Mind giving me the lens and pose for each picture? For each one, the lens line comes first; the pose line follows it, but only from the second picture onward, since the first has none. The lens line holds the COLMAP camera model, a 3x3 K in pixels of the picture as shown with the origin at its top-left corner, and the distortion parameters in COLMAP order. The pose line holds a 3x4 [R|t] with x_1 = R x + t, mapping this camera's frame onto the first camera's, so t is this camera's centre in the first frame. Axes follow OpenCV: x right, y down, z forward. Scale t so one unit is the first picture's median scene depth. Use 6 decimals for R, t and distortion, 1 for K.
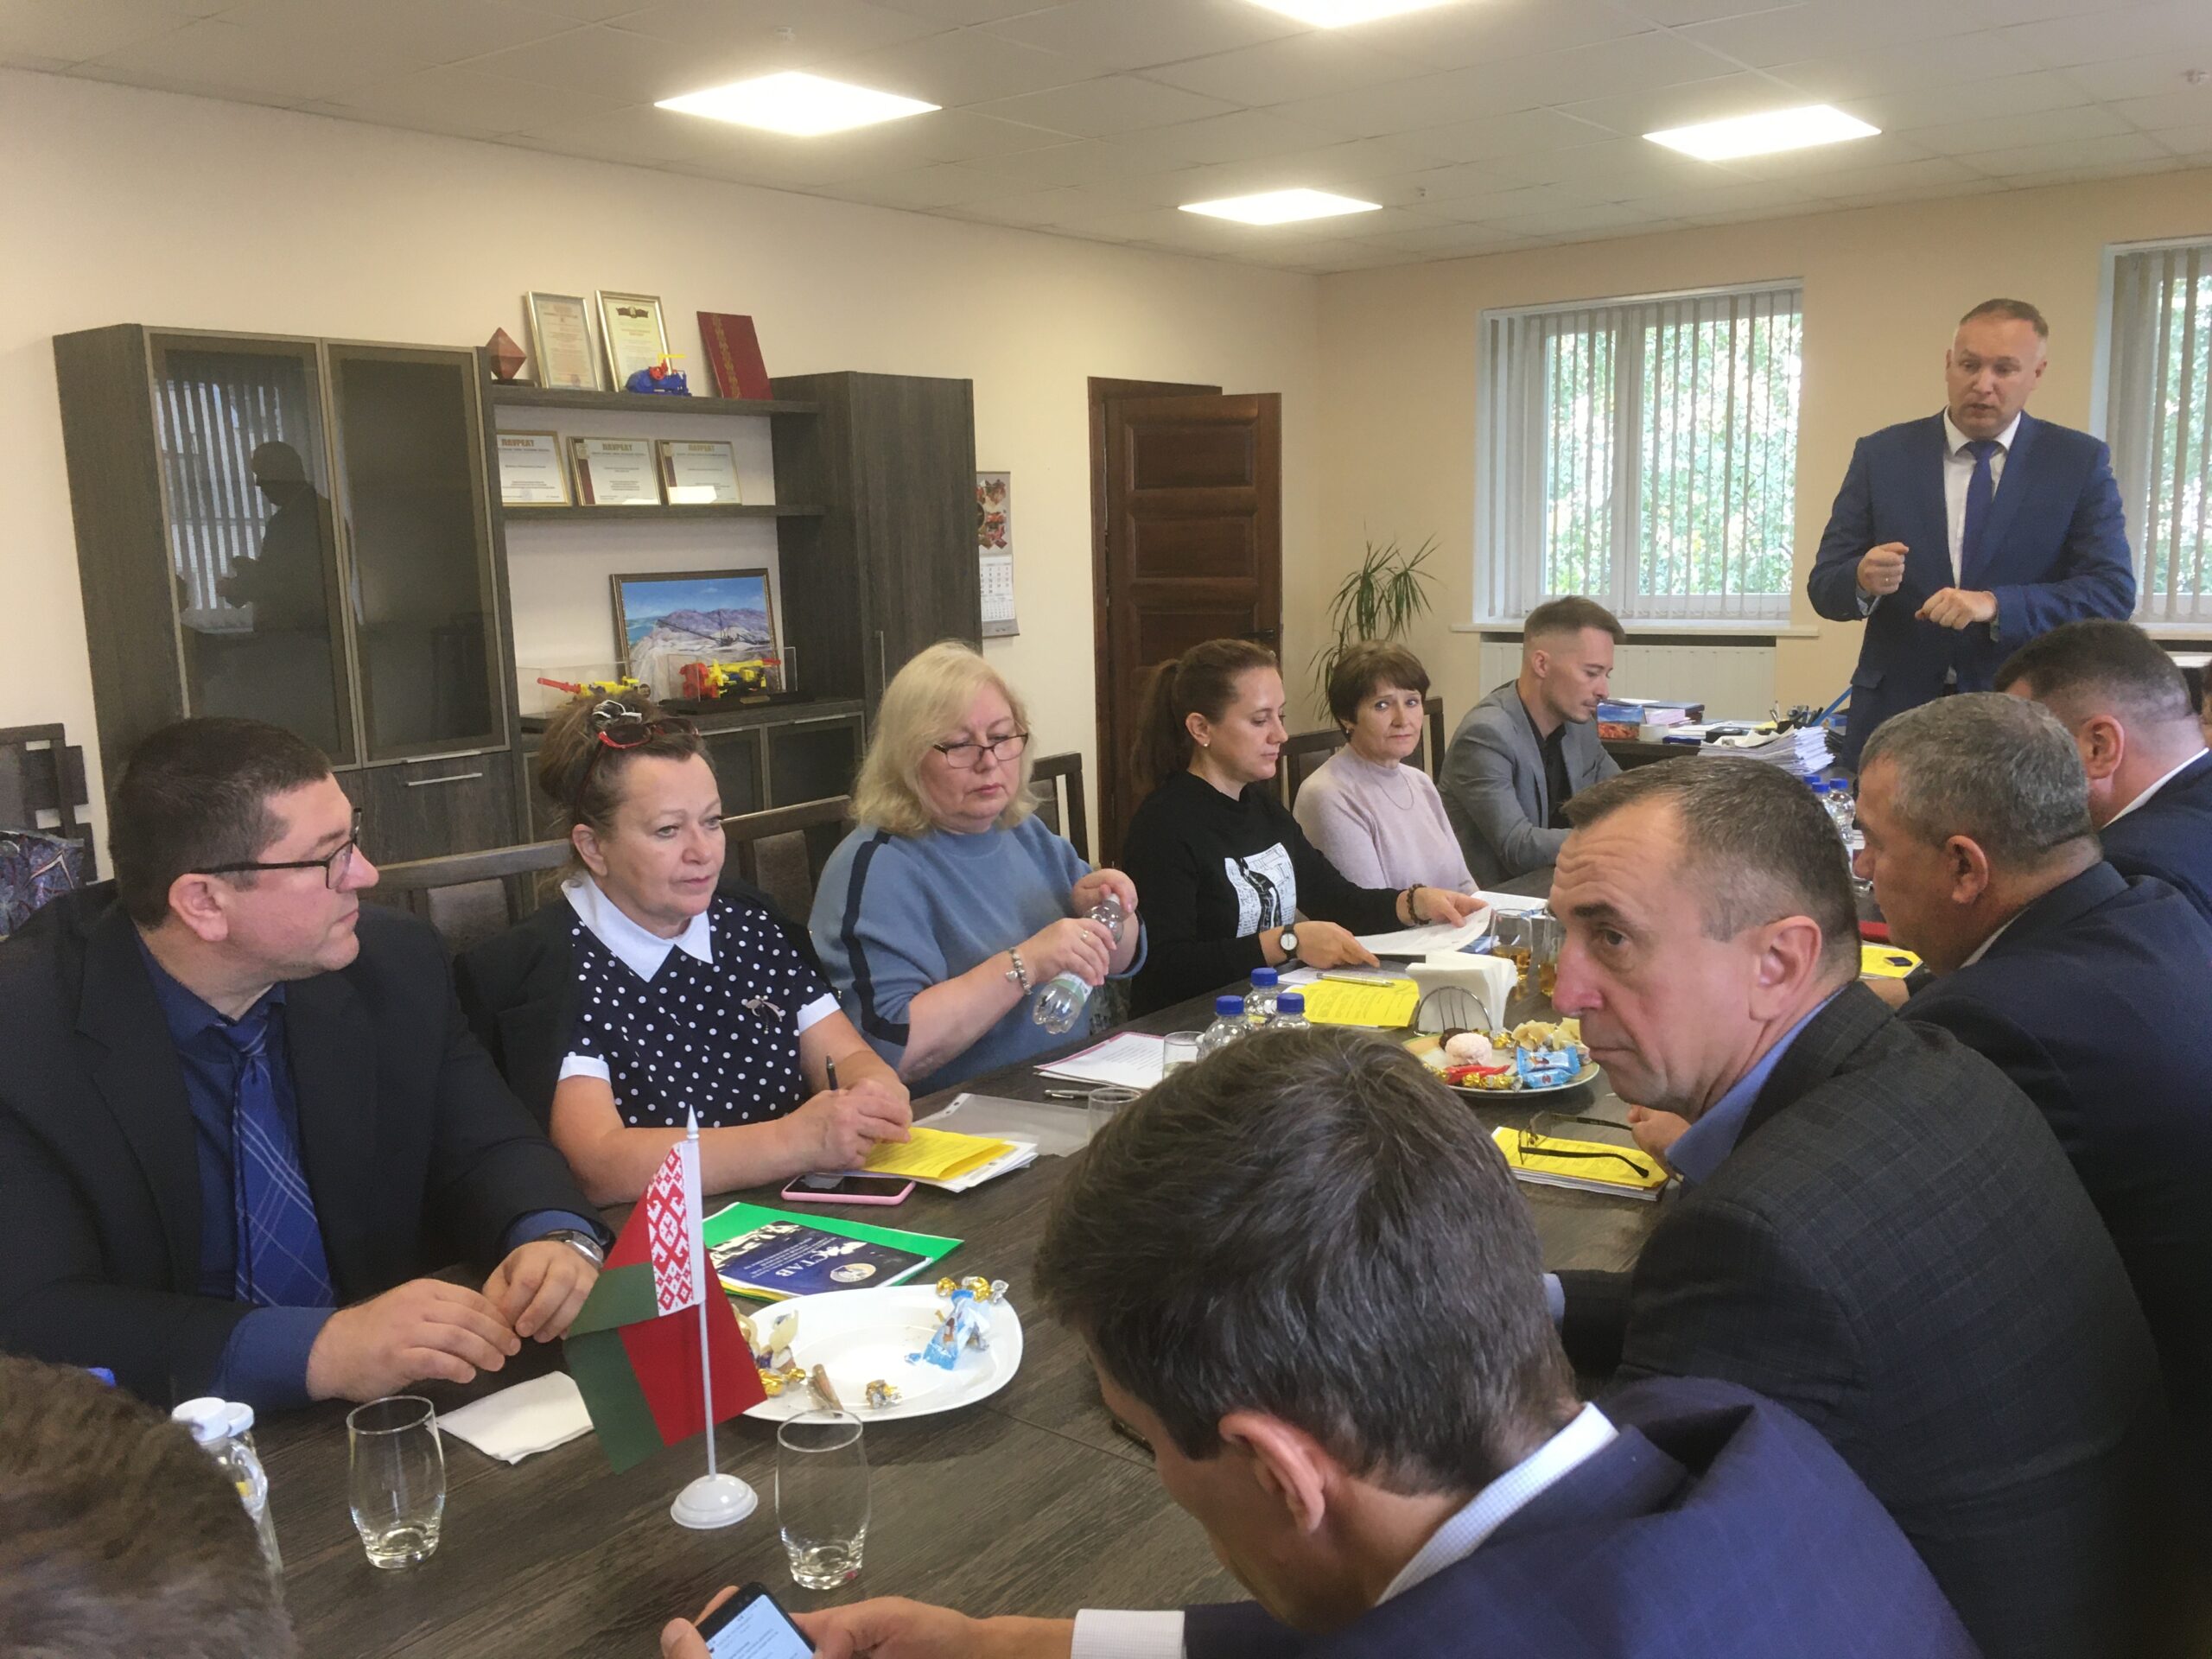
lens RADIAL K [[1847.3, 0, 1112.4], [0, 1847.3, 826.5], [0, 0, 1]] dist [0.068751, -0.097471]
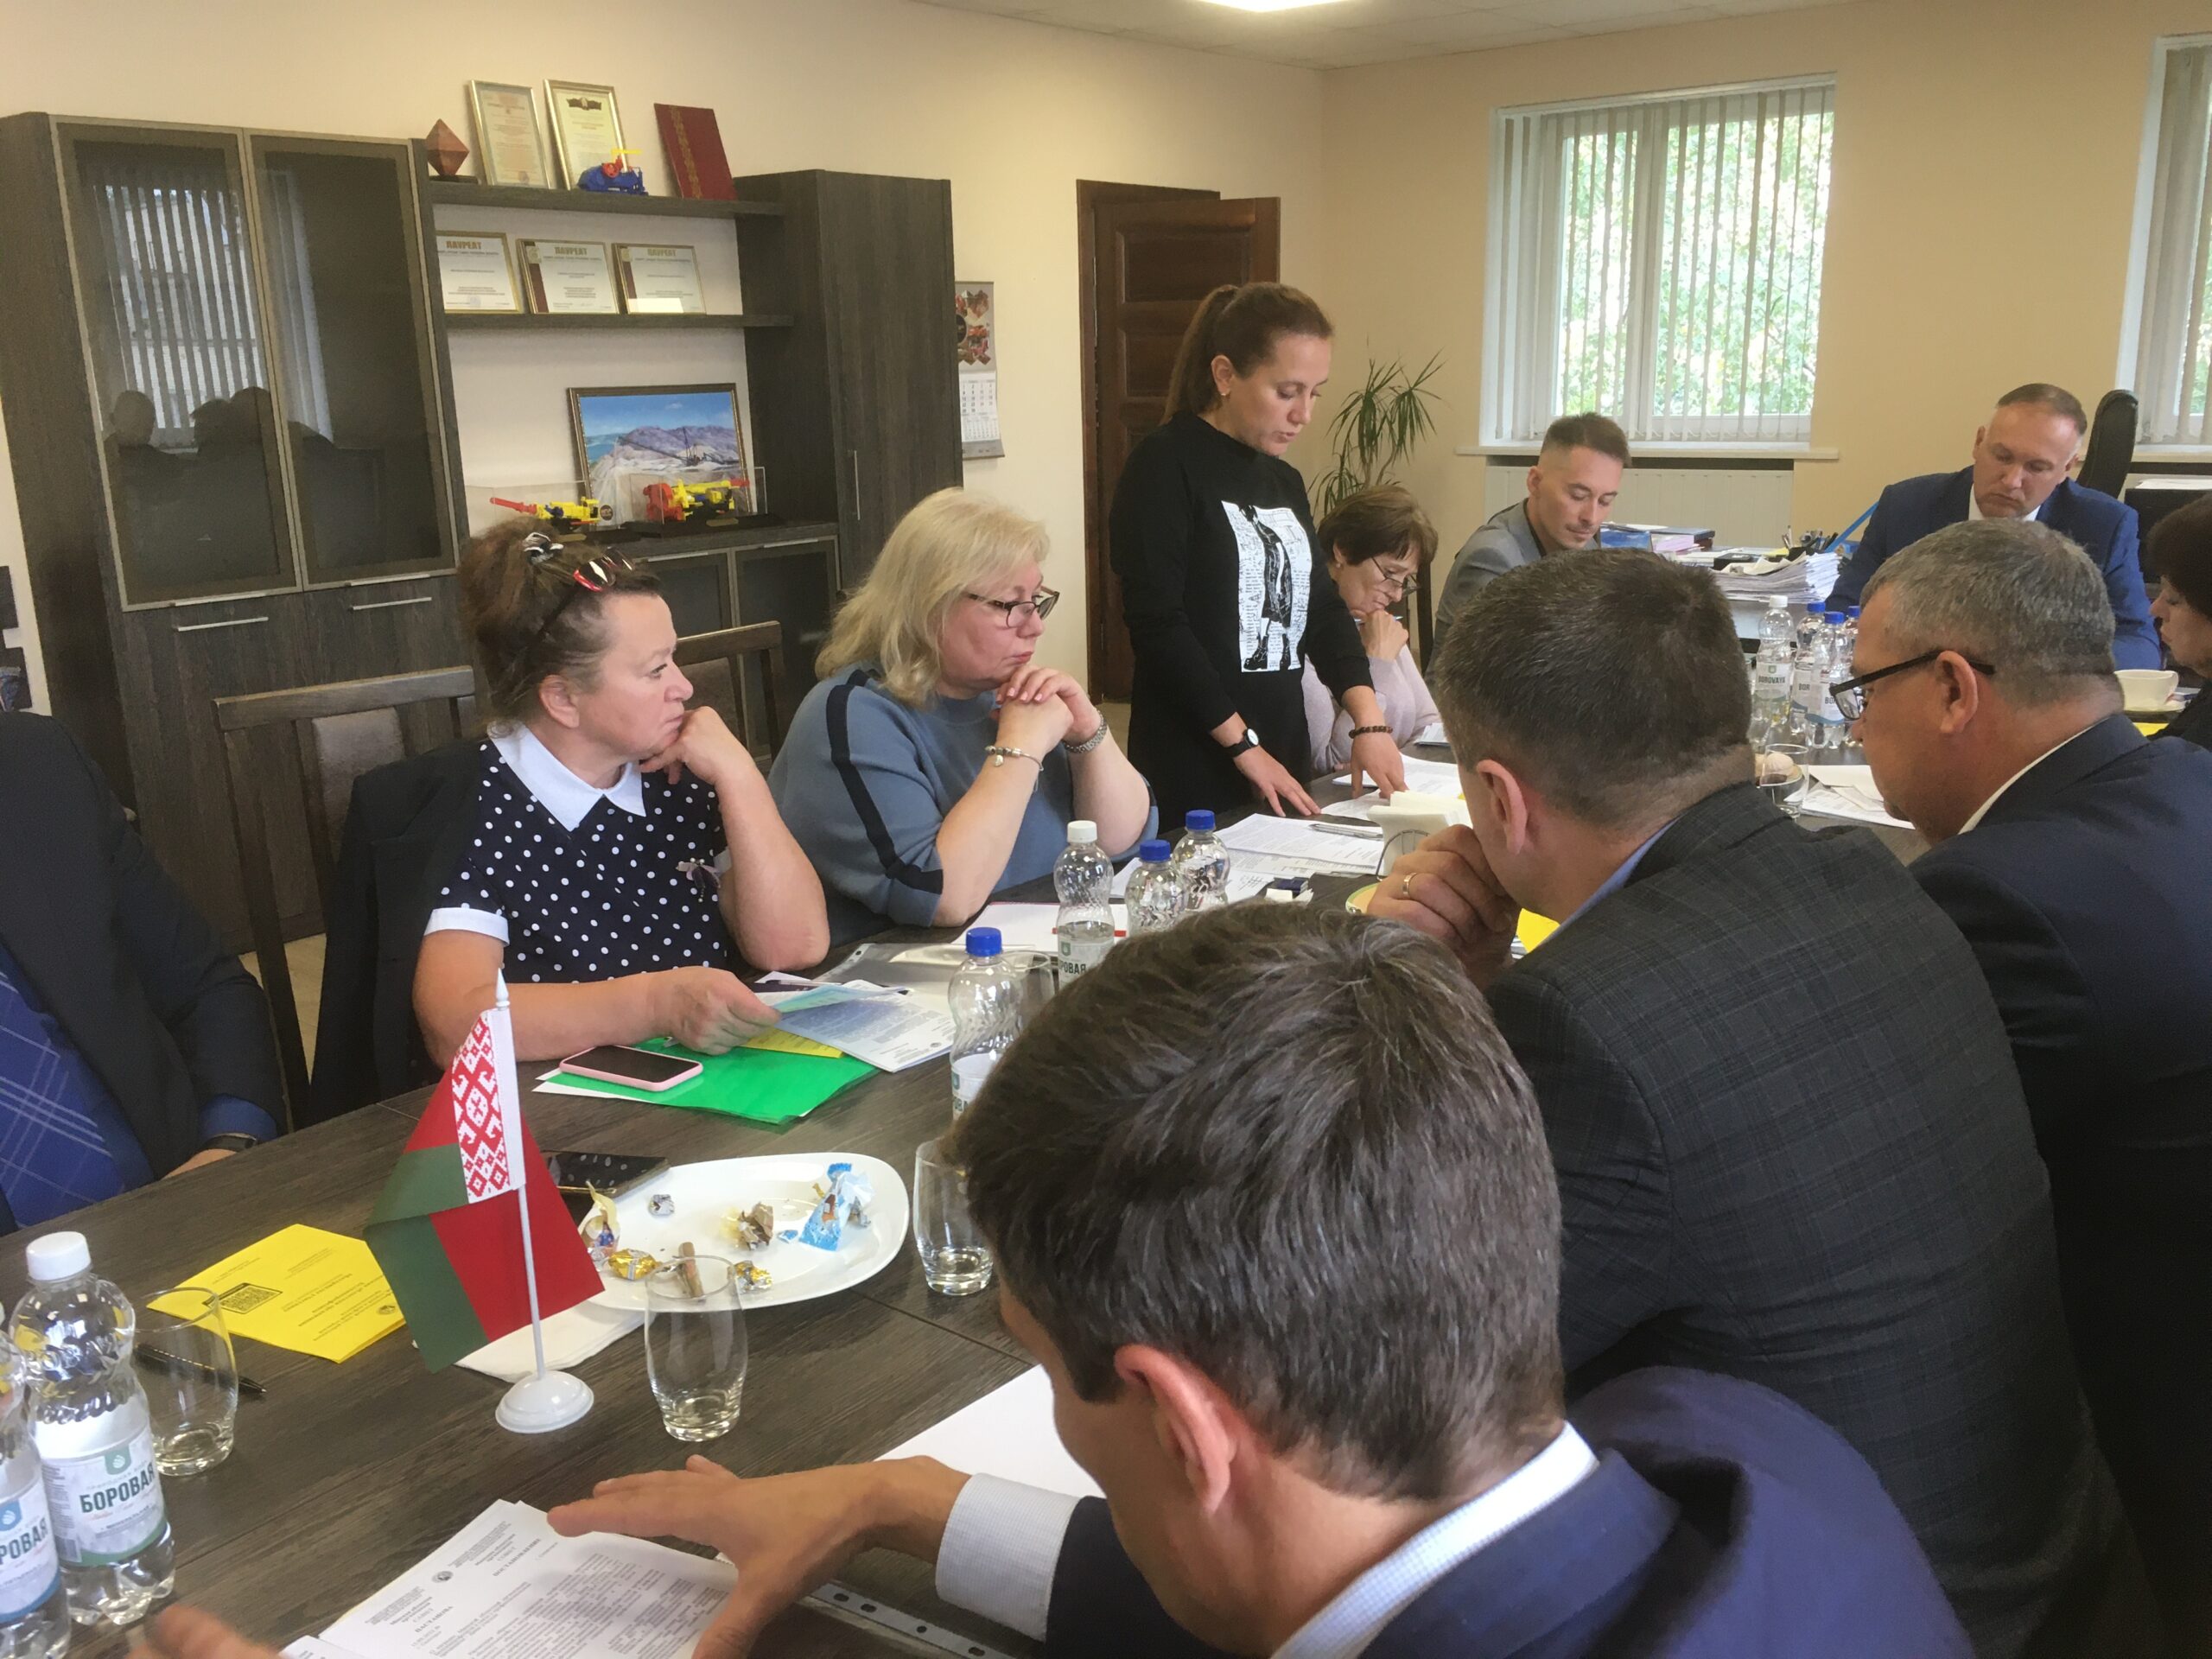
lens RADIAL K [[1847.3, 0, 1112.4], [0, 1847.3, 826.5], [0, 0, 1]] dist [0.068751, -0.097471]
pose [[0.999974, 0.003978, -0.005947, 0.015495], [-0.003424, 0.995890, 0.090510, 0.000700], [0.006282, -0.090487, 0.995878, 0.030914]]
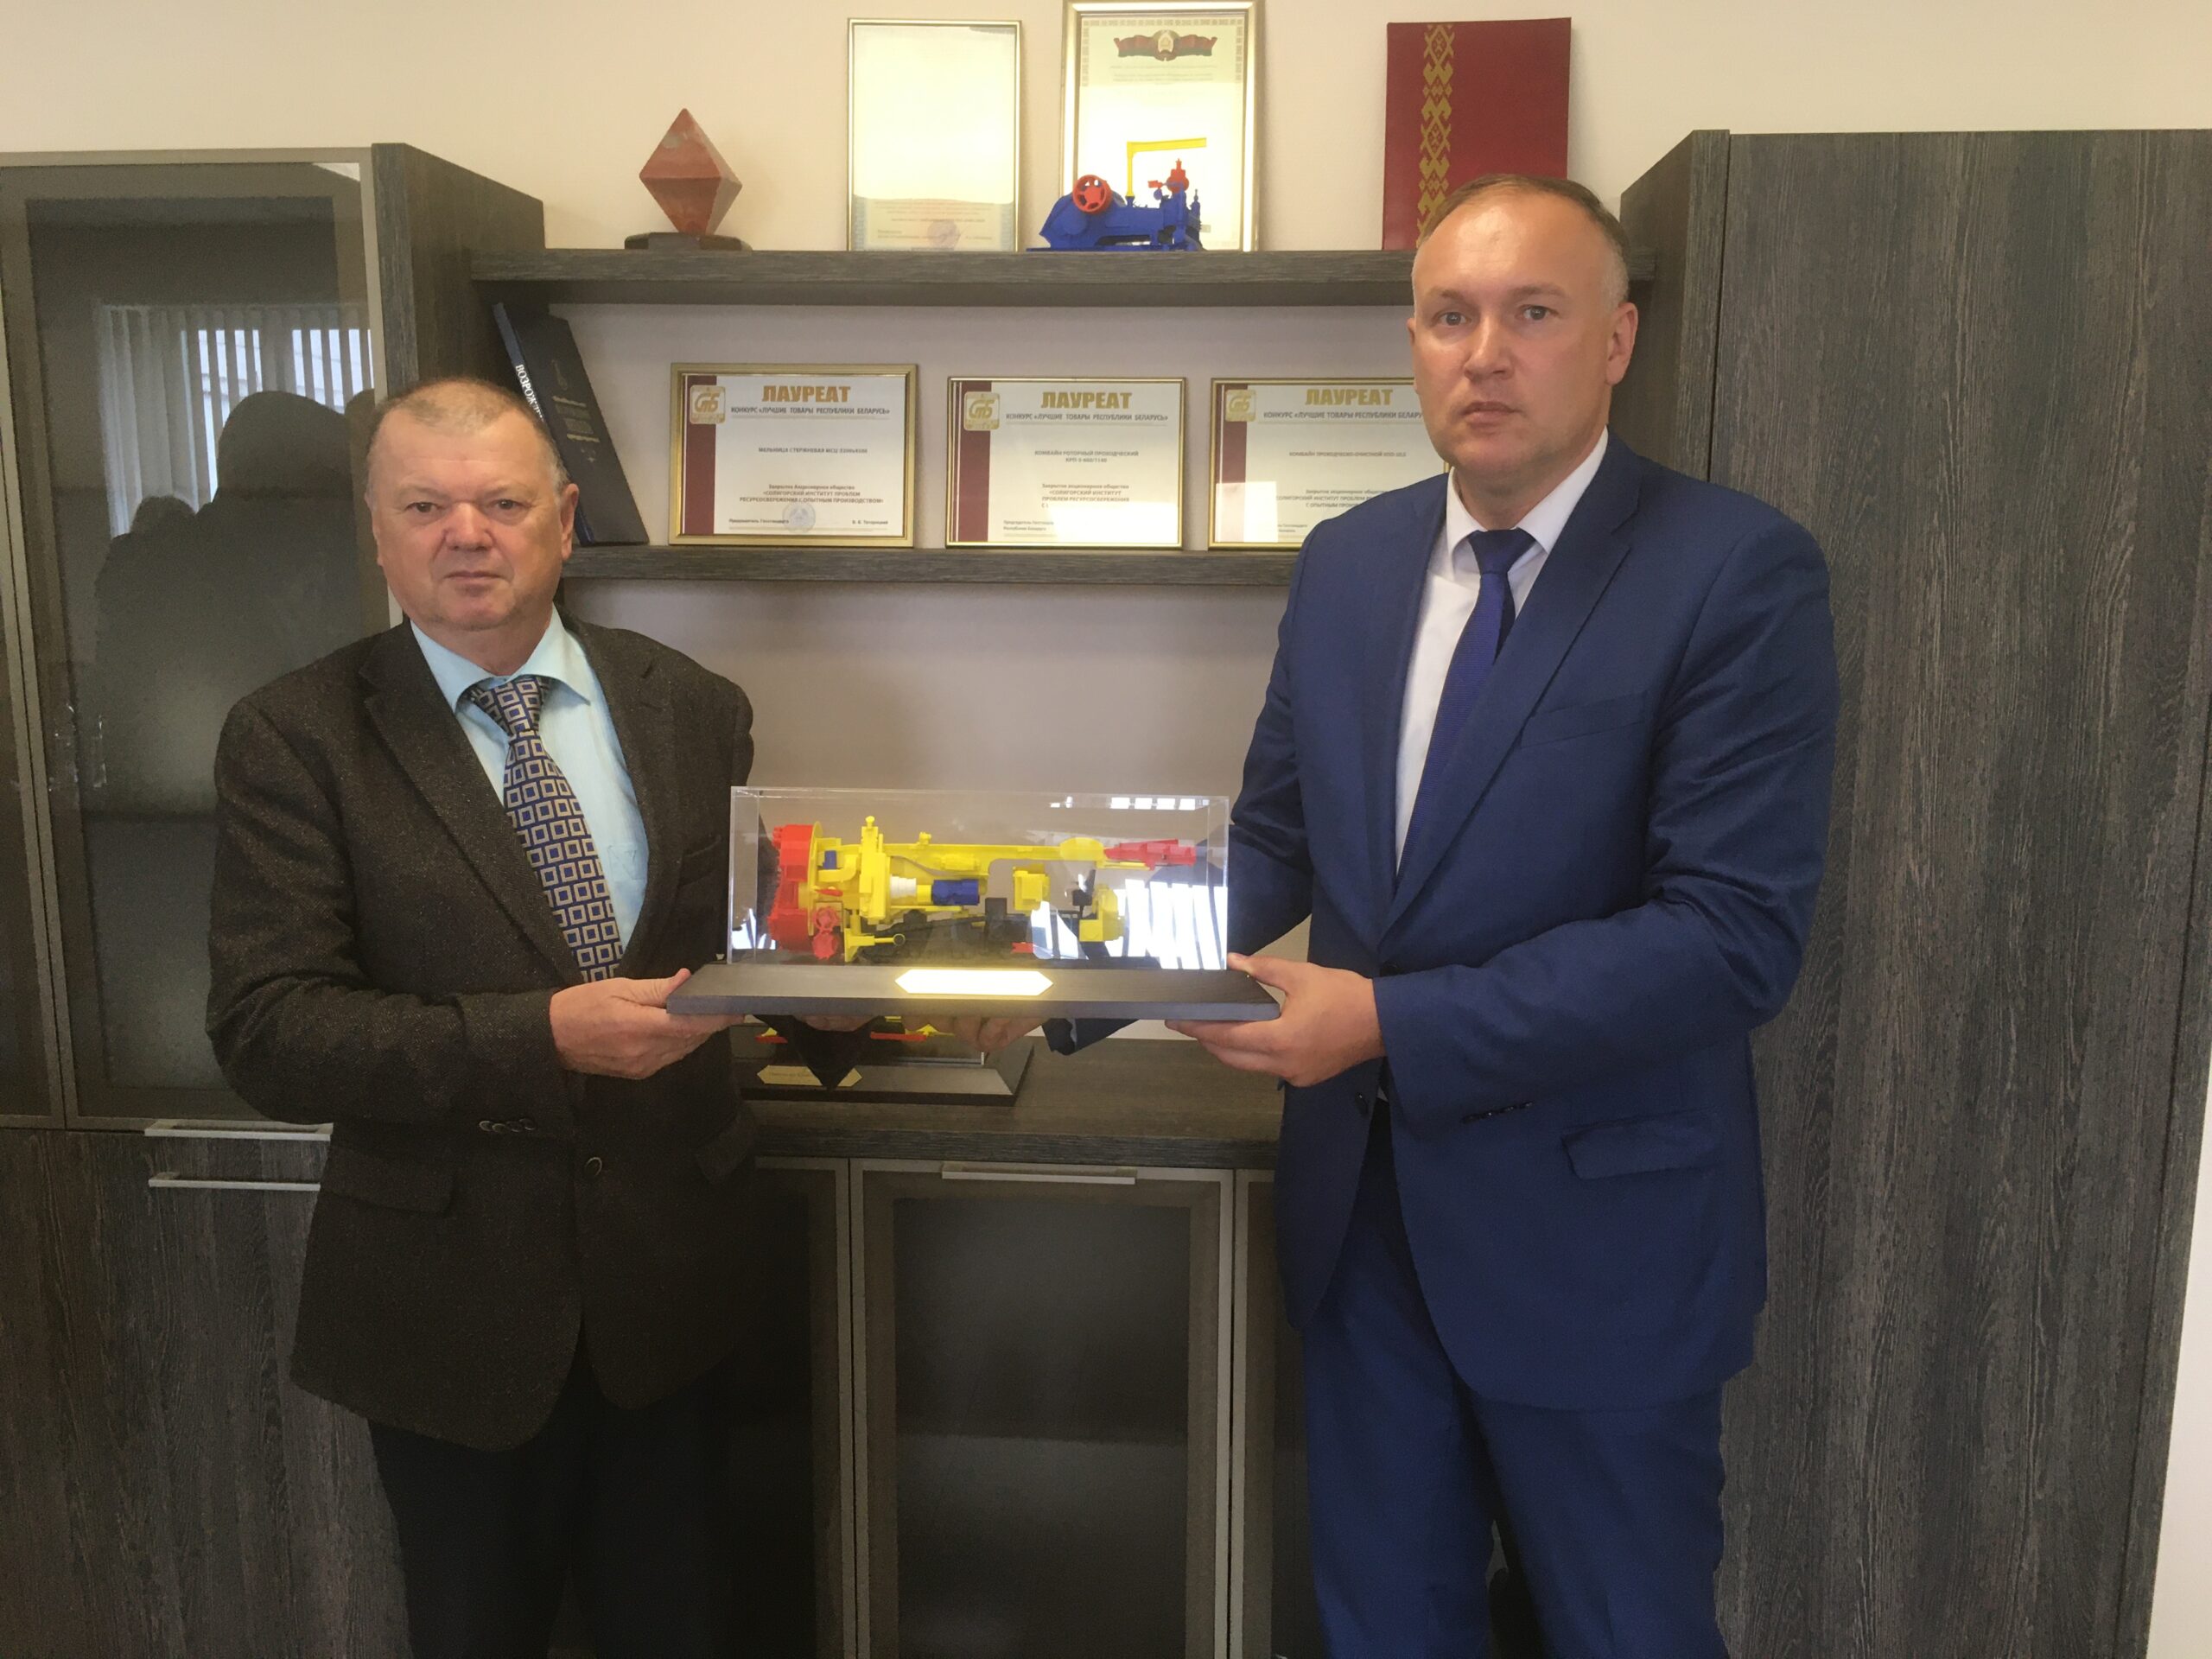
lens RADIAL K [[1847.3, 0, 1112.4], [0, 1847.3, 826.5], [0, 0, 1]] dist [0.068751, -0.097471]
pose [[0.560986, 0.166260, -0.810958, 0.073981], [-0.154048, 0.983479, 0.095065, -0.151329], [0.813366, 0.071596, 0.577330, 0.774894]]
